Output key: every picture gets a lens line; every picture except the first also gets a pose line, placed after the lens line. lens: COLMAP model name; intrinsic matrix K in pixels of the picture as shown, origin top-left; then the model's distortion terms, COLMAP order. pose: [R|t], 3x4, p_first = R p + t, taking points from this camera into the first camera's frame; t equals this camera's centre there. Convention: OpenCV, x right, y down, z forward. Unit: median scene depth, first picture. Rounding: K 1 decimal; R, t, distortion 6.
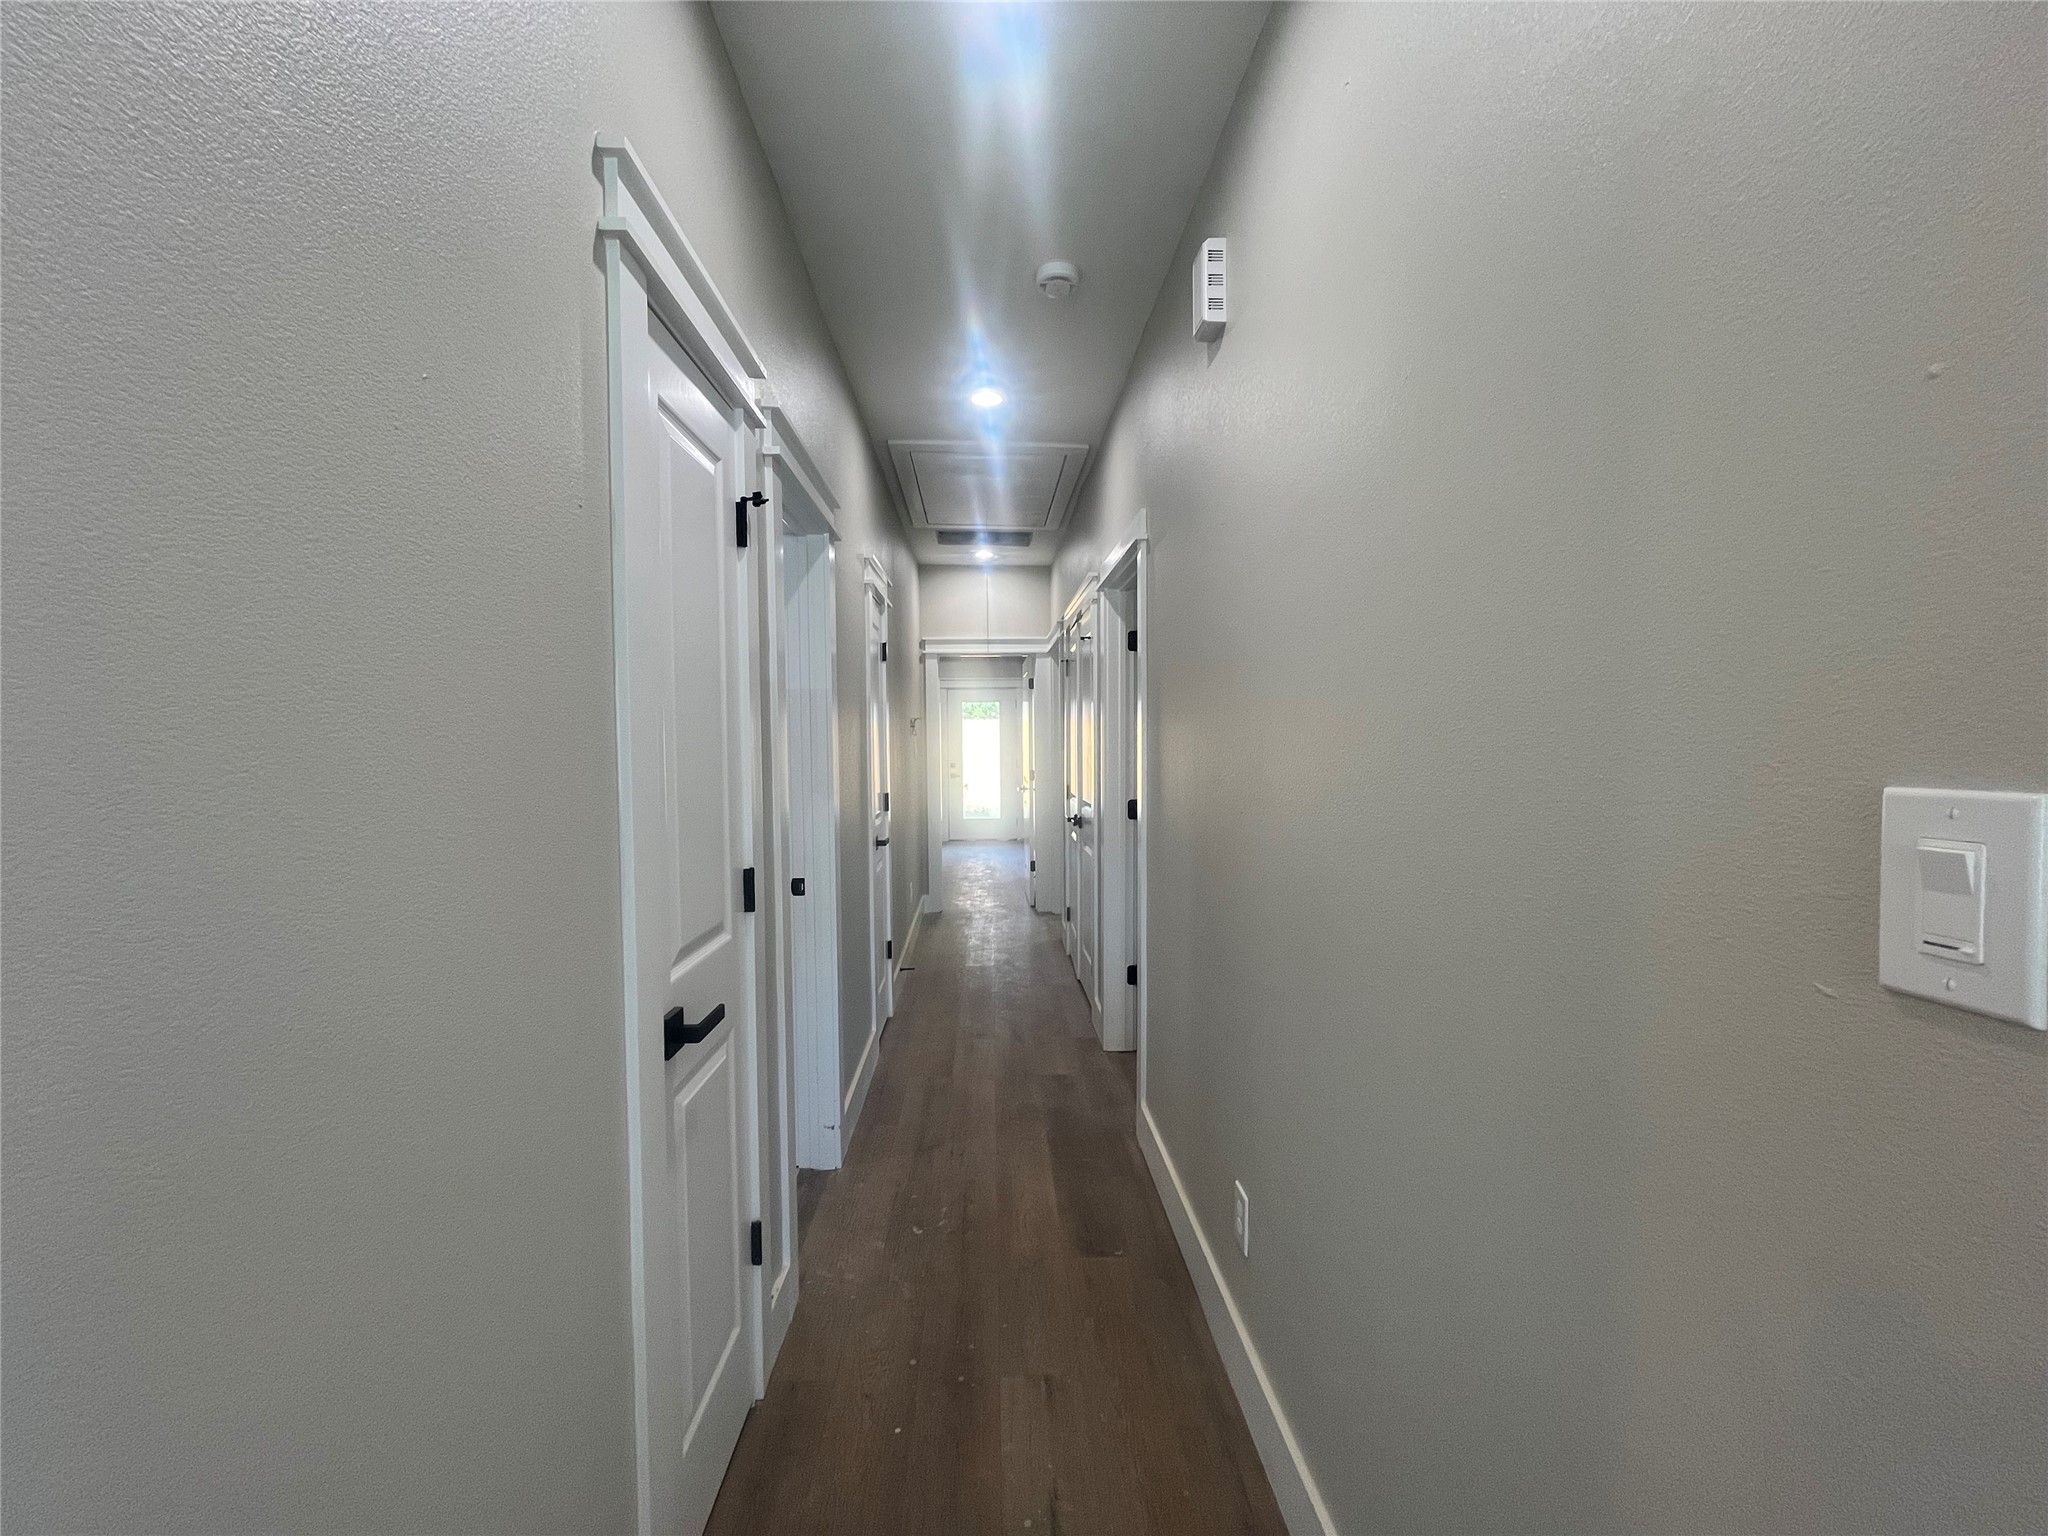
lens RADIAL K [[822.8, 0, 1029.2], [0, 822.8, 768.1], [0, 0, 1]] dist [-0.002314, 0.000035]
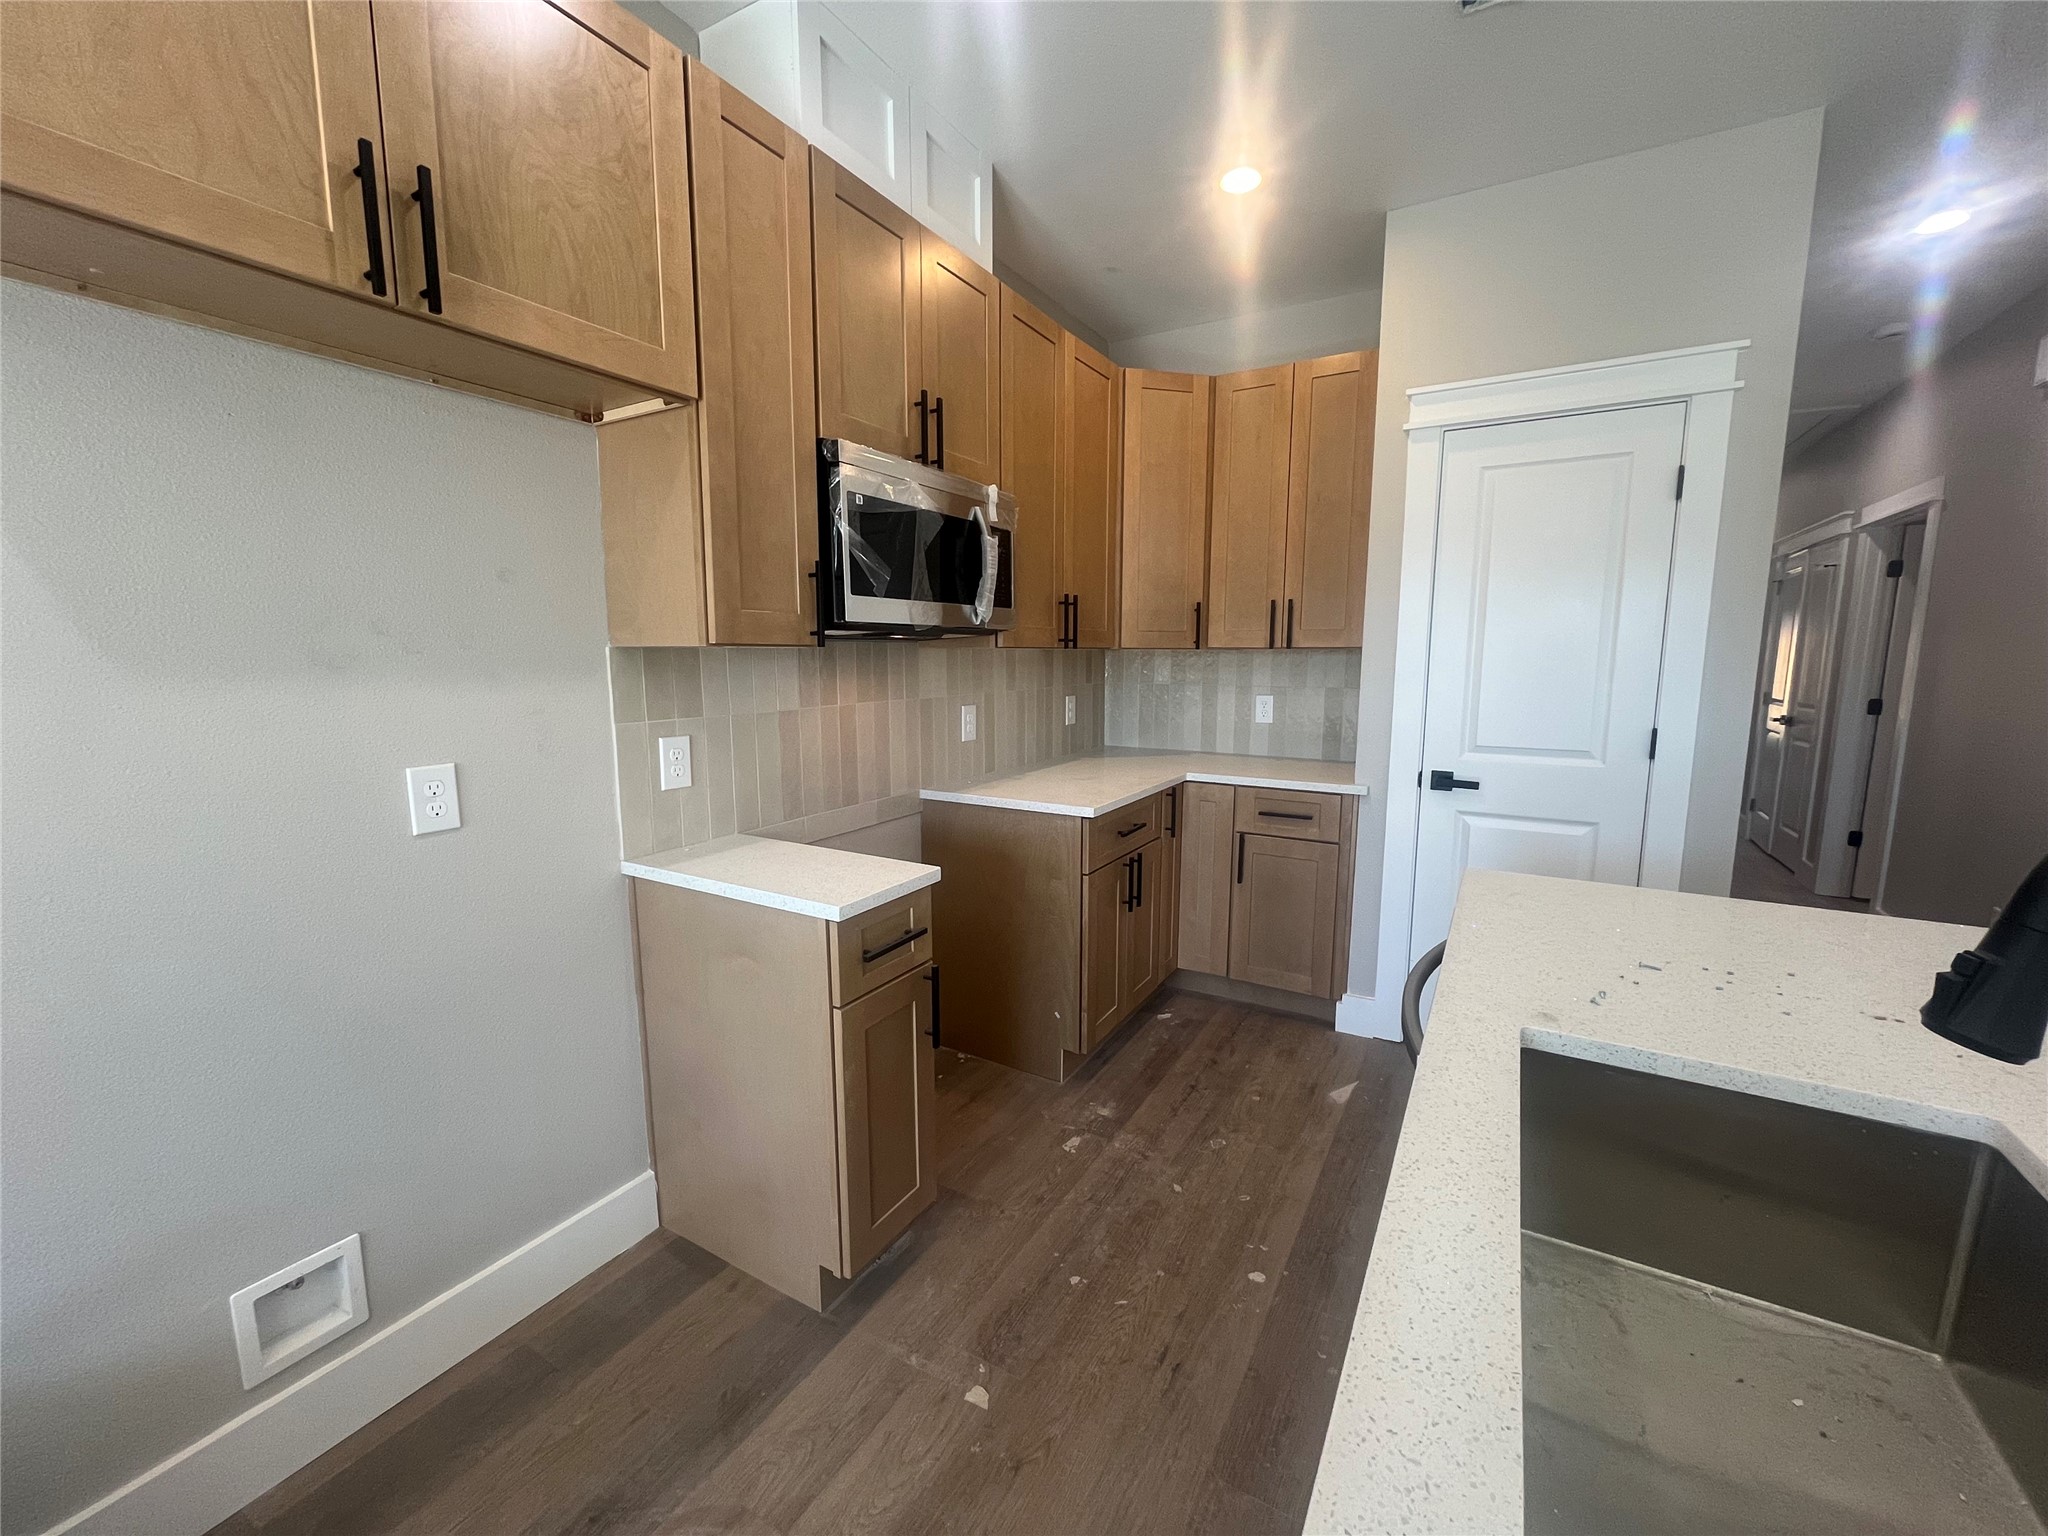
lens RADIAL K [[822.8, 0, 1029.2], [0, 822.8, 768.1], [0, 0, 1]] dist [-0.002314, 0.000035]
pose [[0.835035, 0.080012, -0.544348, -0.155225], [-0.025189, 0.993891, 0.107449, 0.024557], [0.549620, -0.076012, 0.831950, -0.446240]]
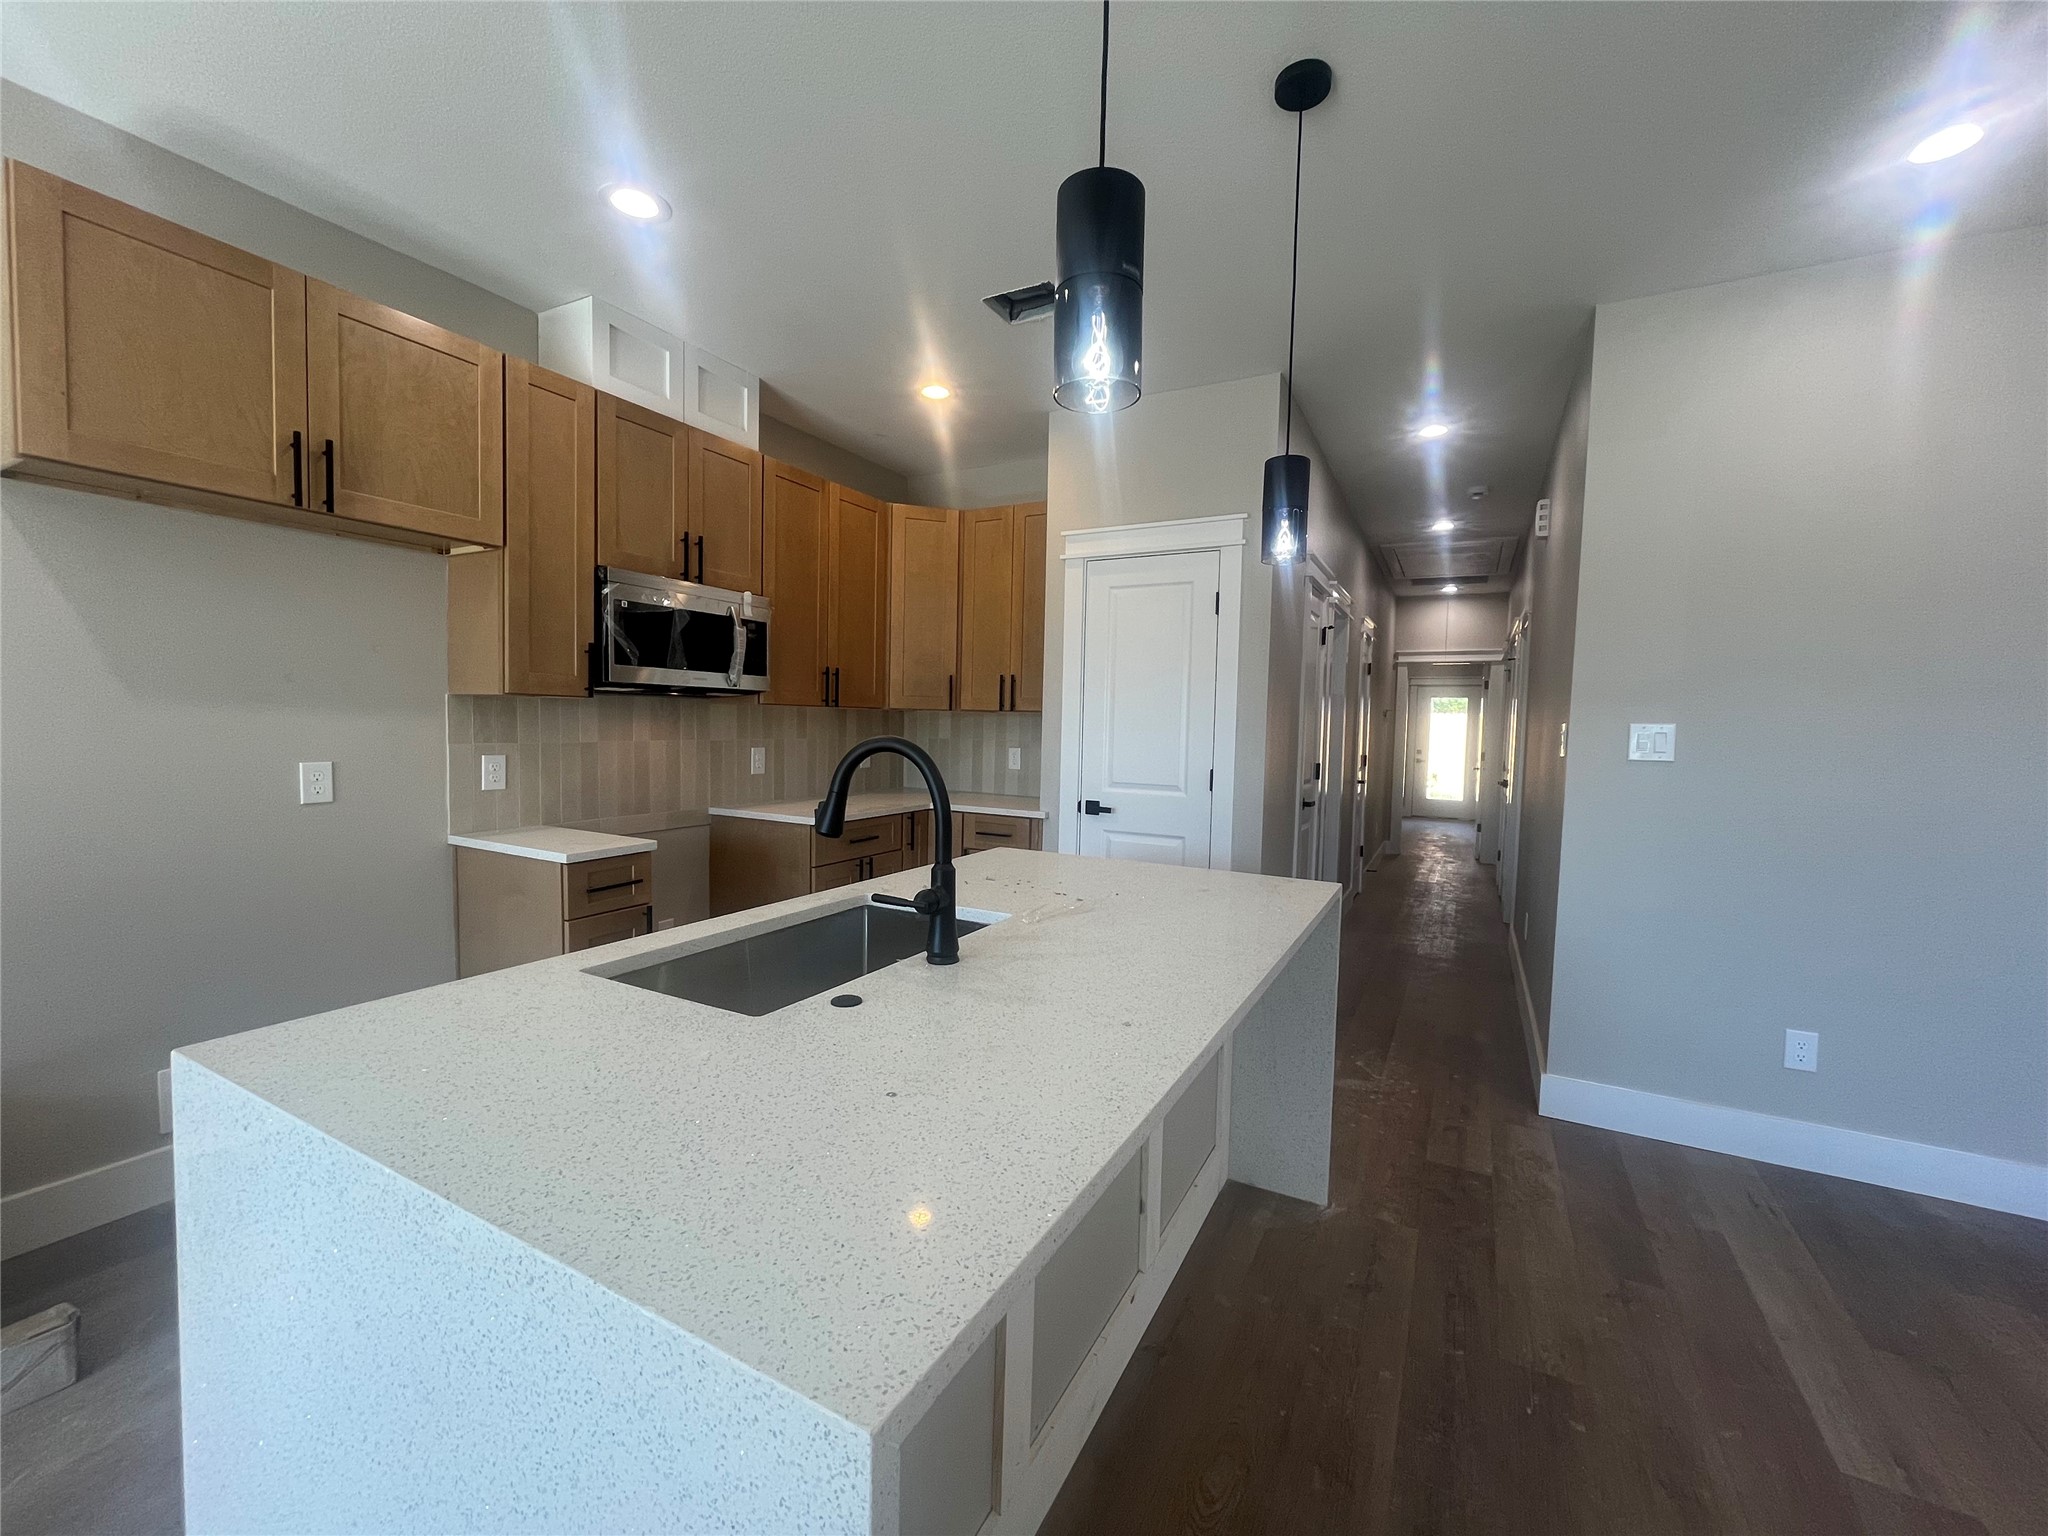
lens RADIAL K [[822.8, 0, 1029.2], [0, 822.8, 768.1], [0, 0, 1]] dist [-0.002314, 0.000035]
pose [[0.855030, 0.052399, -0.515925, 0.066291], [-0.046794, 0.998619, 0.023873, 0.031856], [0.516463, 0.003730, 0.856301, -0.503596]]
